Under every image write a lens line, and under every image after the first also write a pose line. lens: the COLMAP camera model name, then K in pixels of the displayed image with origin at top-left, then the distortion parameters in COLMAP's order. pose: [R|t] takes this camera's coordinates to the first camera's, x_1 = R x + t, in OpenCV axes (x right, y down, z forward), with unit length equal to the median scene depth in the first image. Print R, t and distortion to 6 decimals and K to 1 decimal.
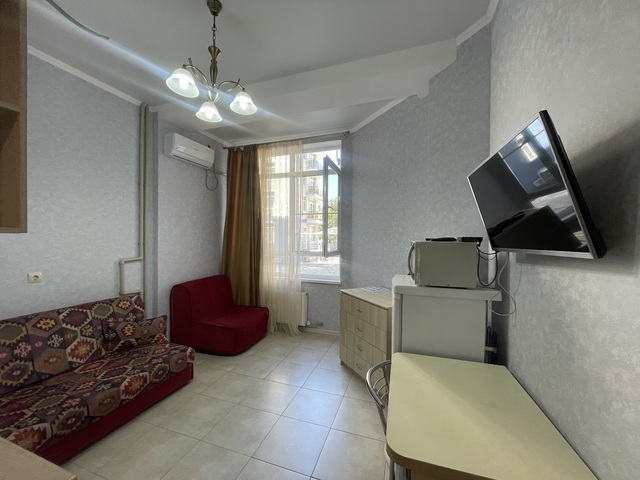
lens RADIAL K [[258.0, 0, 320.0], [0, 258.0, 240.0], [0, 0, 1]] dist [-0.001164, -0.000572]
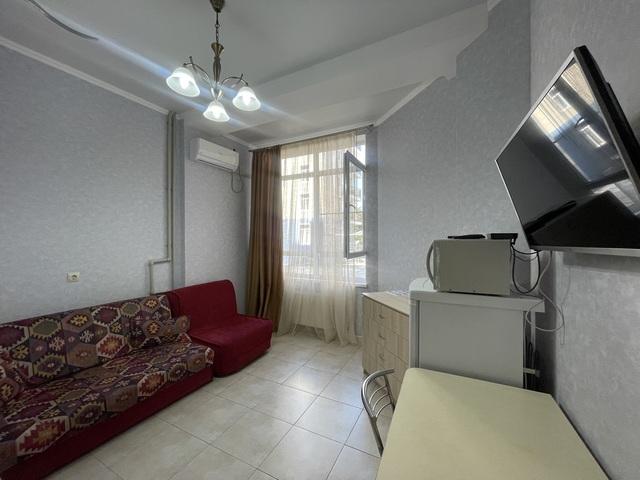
lens RADIAL K [[258.5, 0, 320.0], [0, 258.5, 240.0], [0, 0, 1]] dist [-0.000718, 0.000226]
pose [[0.989507, -0.011205, -0.144049, 0.089545], [0.010417, 0.999926, -0.006221, 0.006475], [0.144108, 0.004655, 0.989551, 0.070247]]
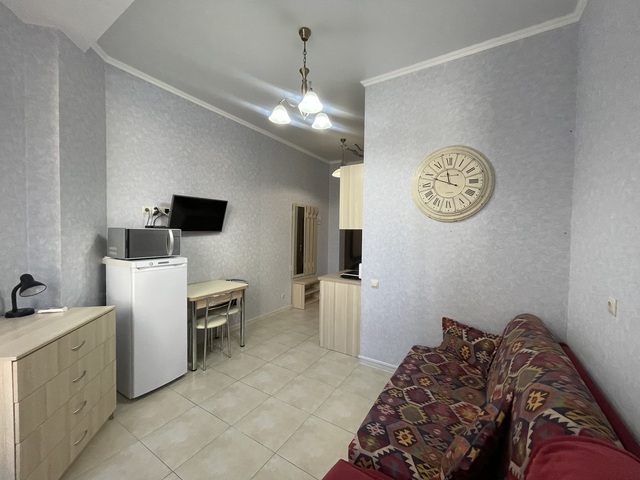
lens RADIAL K [[258.5, 0, 320.0], [0, 258.5, 240.0], [0, 0, 1]] dist [-0.000718, 0.000226]
pose [[-0.973273, -0.030834, 0.227571, -0.633154], [-0.020392, 0.998634, 0.048097, -0.016878], [-0.228743, 0.042171, -0.972573, 1.778874]]
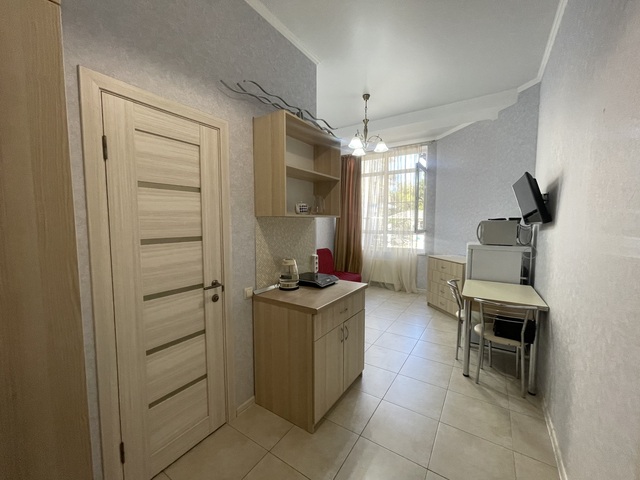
lens RADIAL K [[260.6, 0, 320.0], [0, 260.6, 240.0], [0, 0, 1]] dist [-0.001419, -0.000058]
pose [[0.968843, 0.009263, -0.247502, -0.209563], [0.005657, 0.998212, 0.059506, 0.020050], [0.247611, -0.059052, 0.967058, -0.808717]]
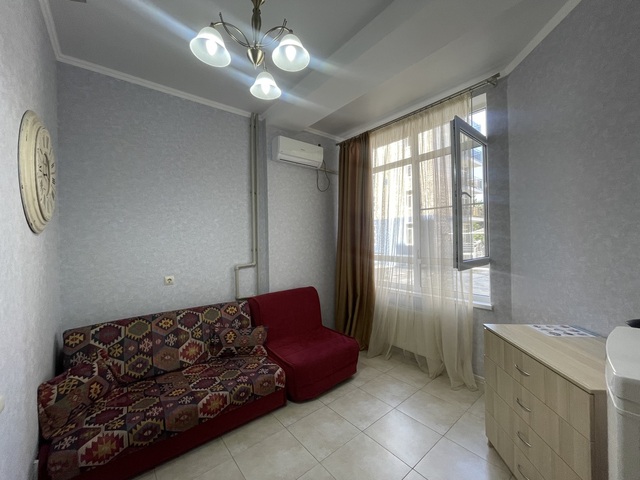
lens RADIAL K [[258.0, 0, 320.0], [0, 258.0, 240.0], [0, 0, 1]] dist [-0.001164, -0.000572]
pose [[0.852632, -0.023738, -0.521973, 0.098467], [0.018718, 0.999714, -0.014890, -0.007864], [0.522177, 0.002925, 0.852832, 0.373612]]
